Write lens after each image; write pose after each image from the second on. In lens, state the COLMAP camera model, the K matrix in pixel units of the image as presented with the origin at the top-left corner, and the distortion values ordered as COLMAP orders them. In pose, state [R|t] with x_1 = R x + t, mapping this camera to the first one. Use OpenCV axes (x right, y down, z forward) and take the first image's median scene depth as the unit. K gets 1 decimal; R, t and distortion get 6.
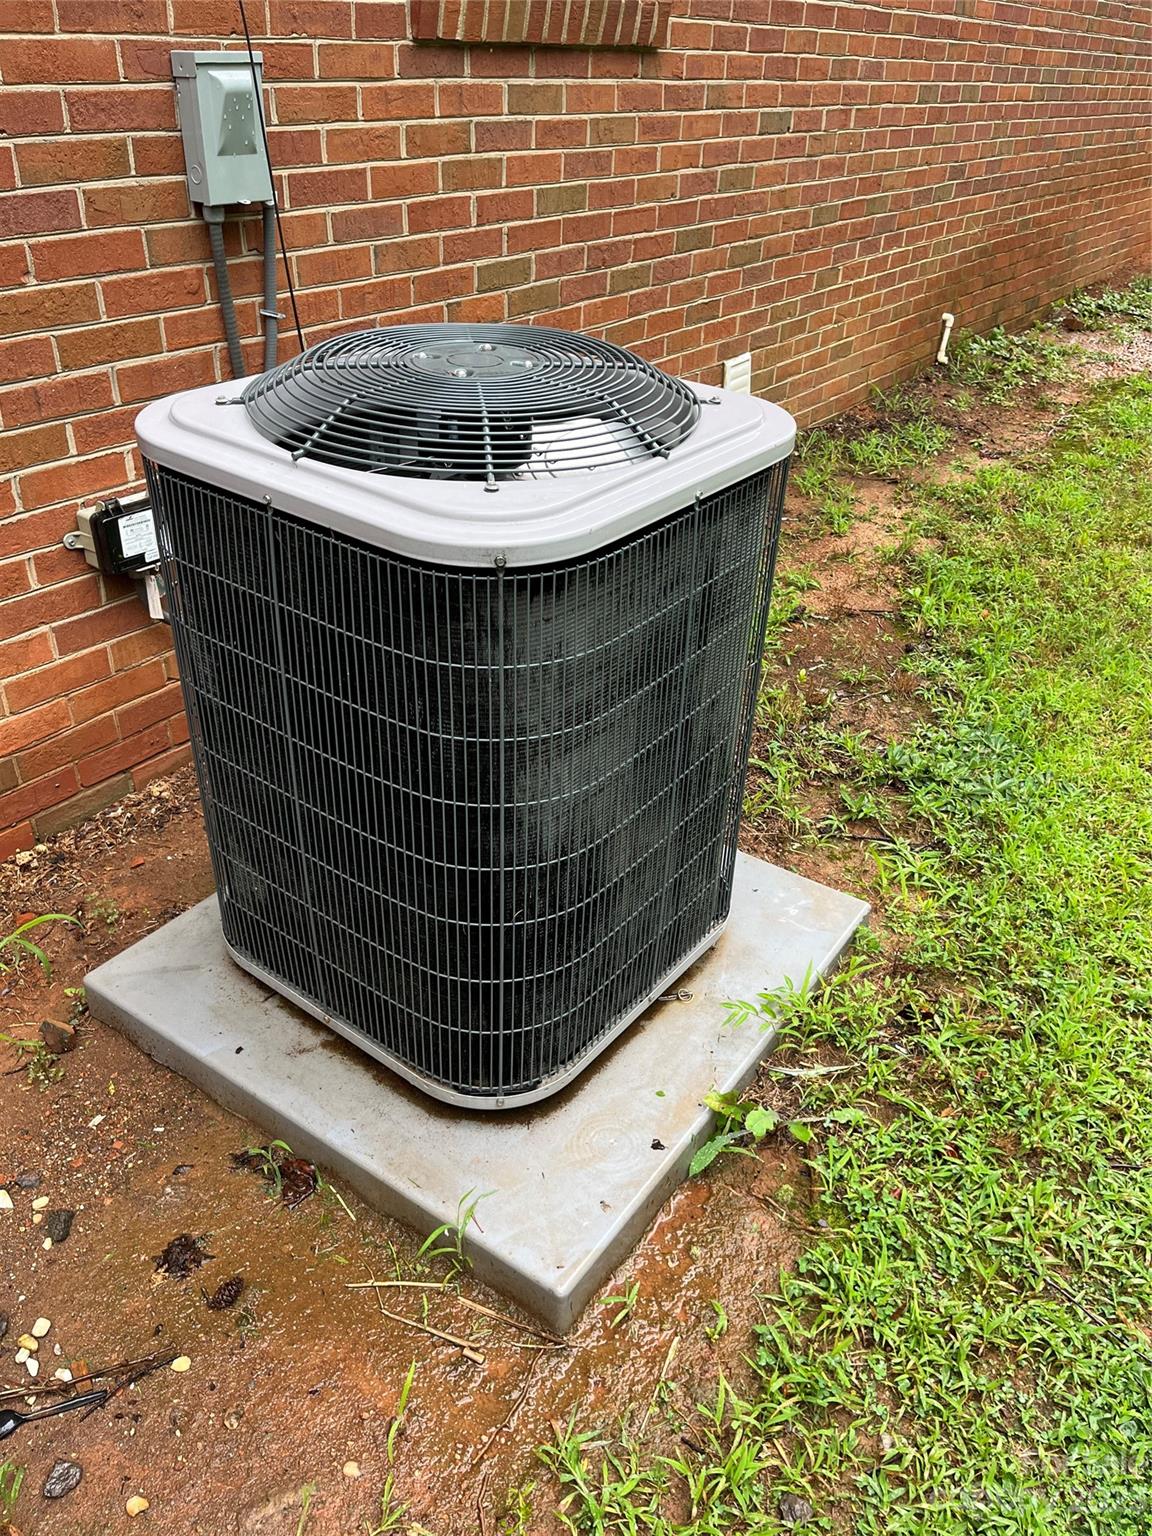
lens RADIAL K [[1169.0, 0, 576.0], [0, 1169.0, 768.0], [0, 0, 1]] dist [0.110199, -0.158985]
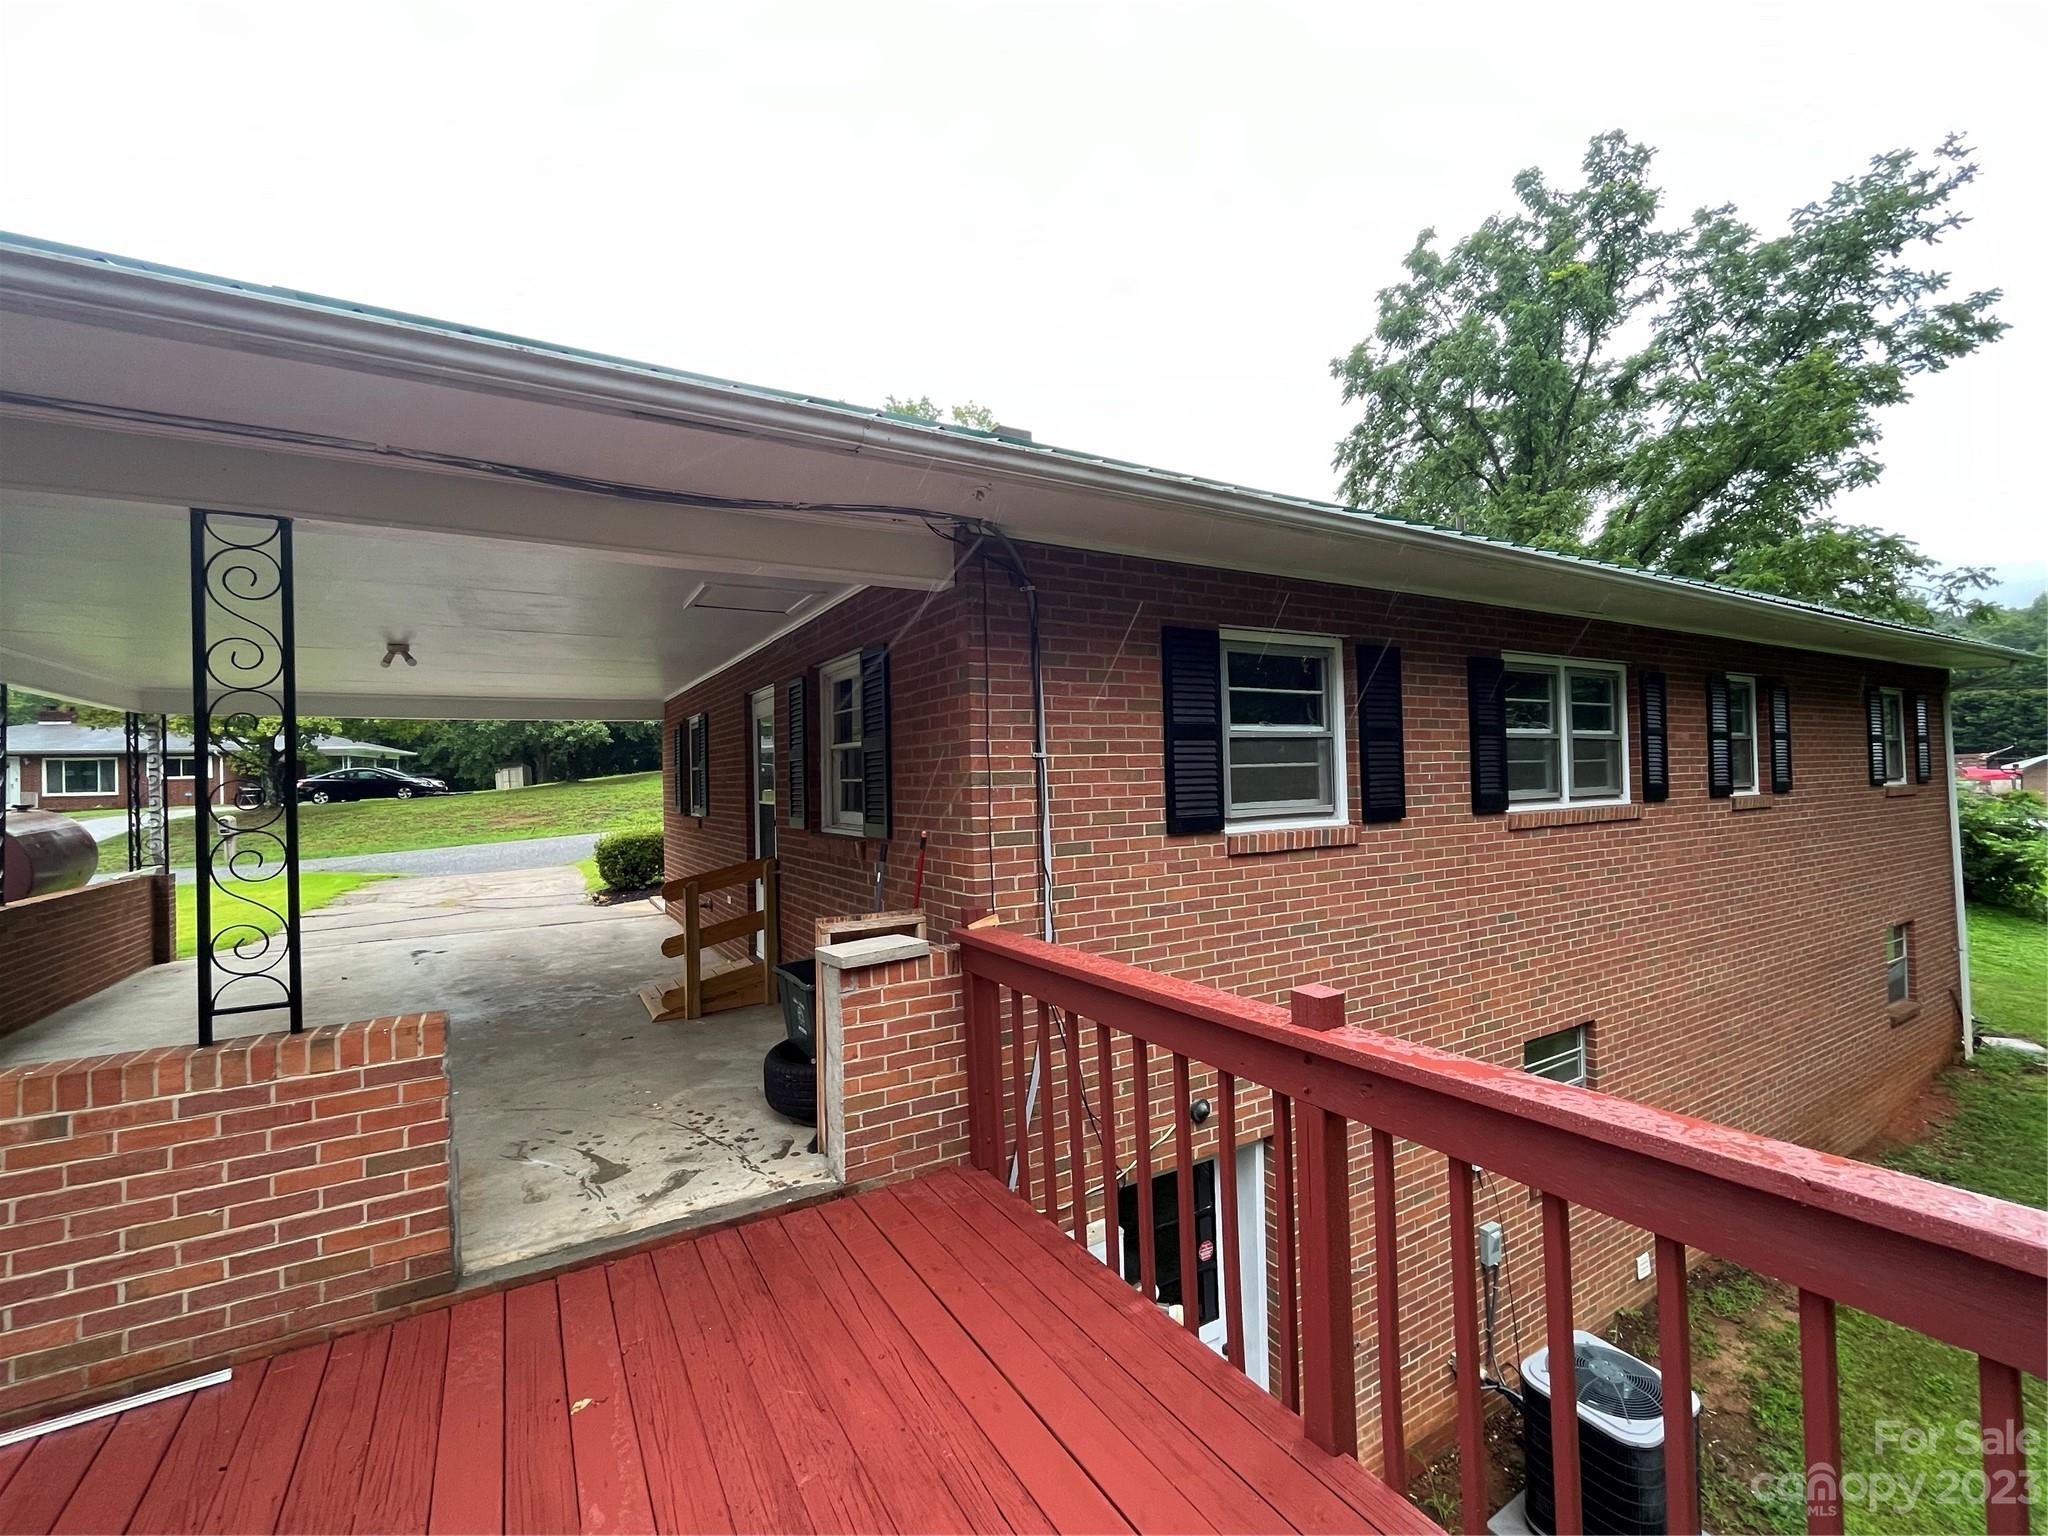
lens RADIAL K [[861.6, 0, 1027.2], [0, 861.6, 767.4], [0, 0, 1]] dist [-0.014251, 0.003564]
pose [[0.913539, -0.059836, -0.402326, -0.385843], [-0.165419, 0.848977, -0.501872, -0.180526], [0.371595, 0.525032, 0.765675, -2.033904]]
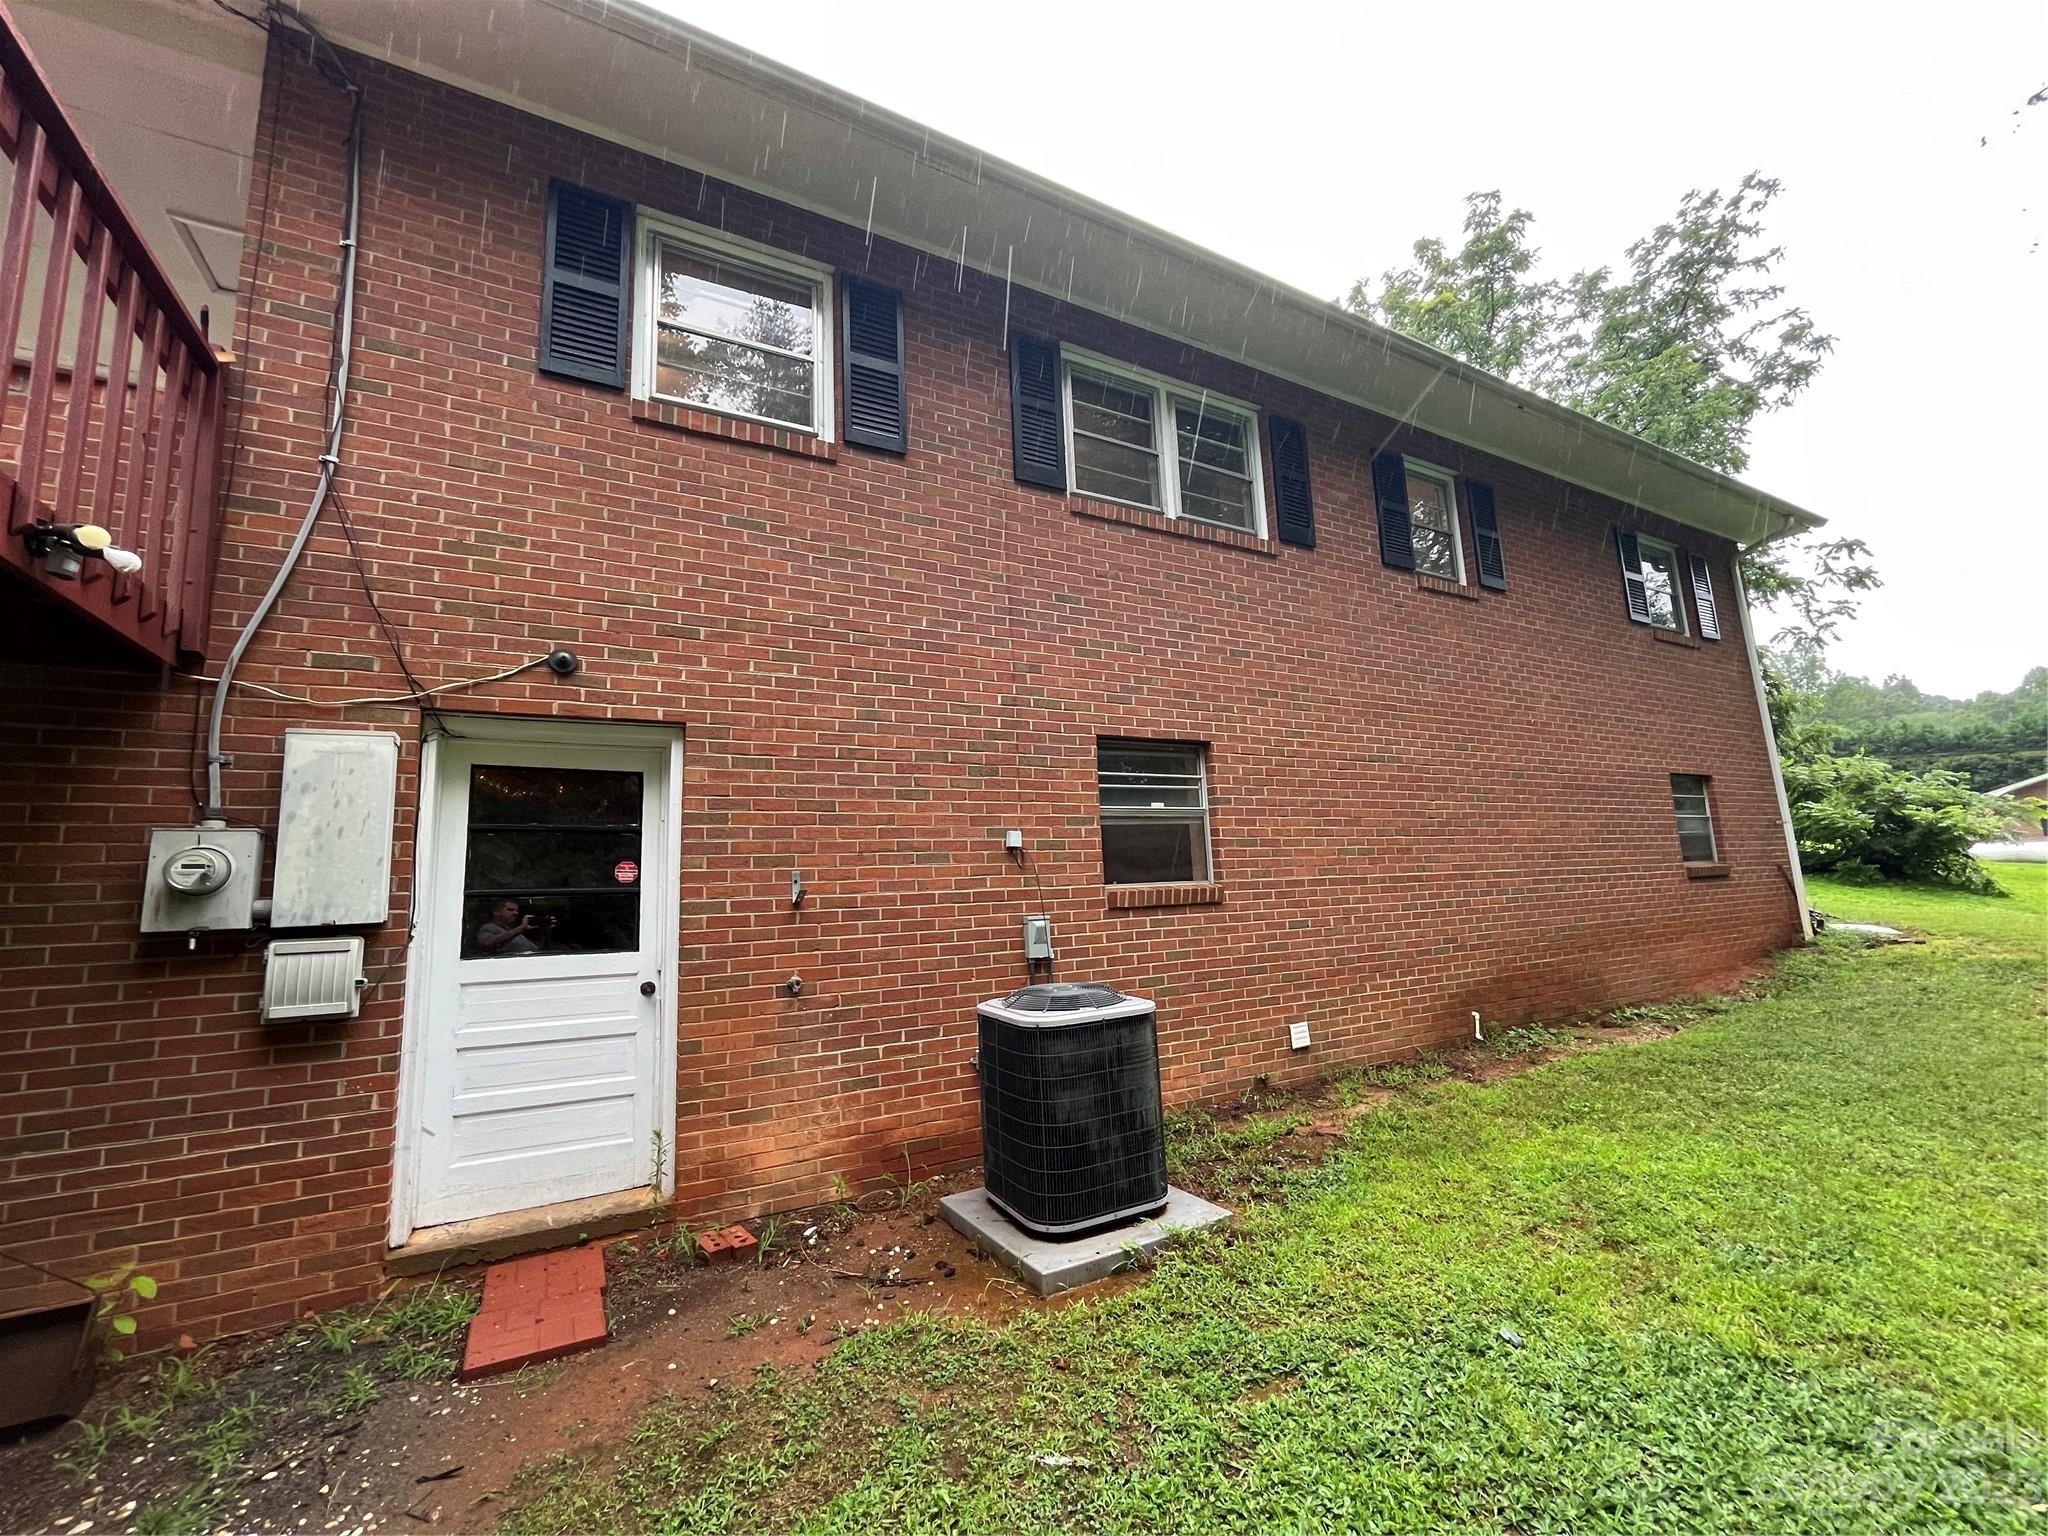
lens RADIAL K [[860.2, 0, 1036.6], [0, 860.2, 748.0], [0, 0, 1]] dist [-0.020524, -0.000479]
pose [[0.904441, -0.137570, -0.403808, 0.624020], [-0.160214, 0.767747, -0.620400, 0.458681], [0.395370, 0.625811, 0.672341, -0.791633]]
